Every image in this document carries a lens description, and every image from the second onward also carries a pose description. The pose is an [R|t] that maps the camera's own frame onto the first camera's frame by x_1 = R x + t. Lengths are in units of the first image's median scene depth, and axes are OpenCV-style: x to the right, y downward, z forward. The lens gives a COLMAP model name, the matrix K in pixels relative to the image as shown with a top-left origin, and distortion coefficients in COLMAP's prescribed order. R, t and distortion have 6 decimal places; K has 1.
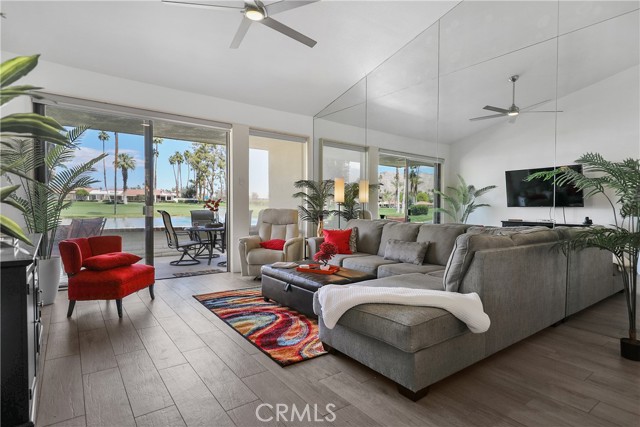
lens RADIAL K [[350.4, 0, 321.3], [0, 350.4, 216.1], [0, 0, 1]] dist [-0.006673, -0.000413]
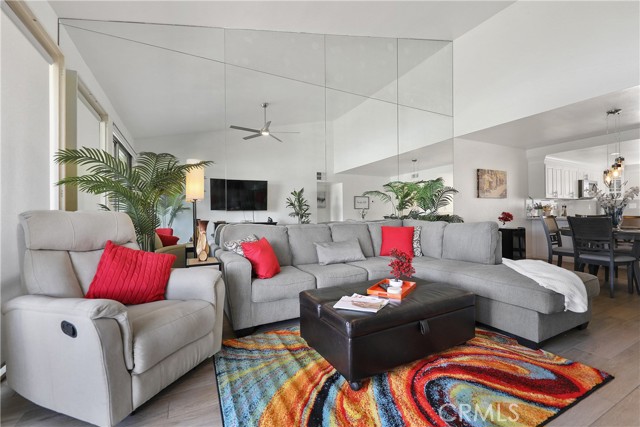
lens RADIAL K [[276.4, 0, 322.5], [0, 276.4, 214.0], [0, 0, 1]] dist [0.002694, 0.000052]
pose [[0.137106, -0.008890, 0.990517, -0.646634], [0.032471, 0.999463, 0.004475, -0.015884], [-0.990024, 0.031550, 0.137321, 1.142334]]
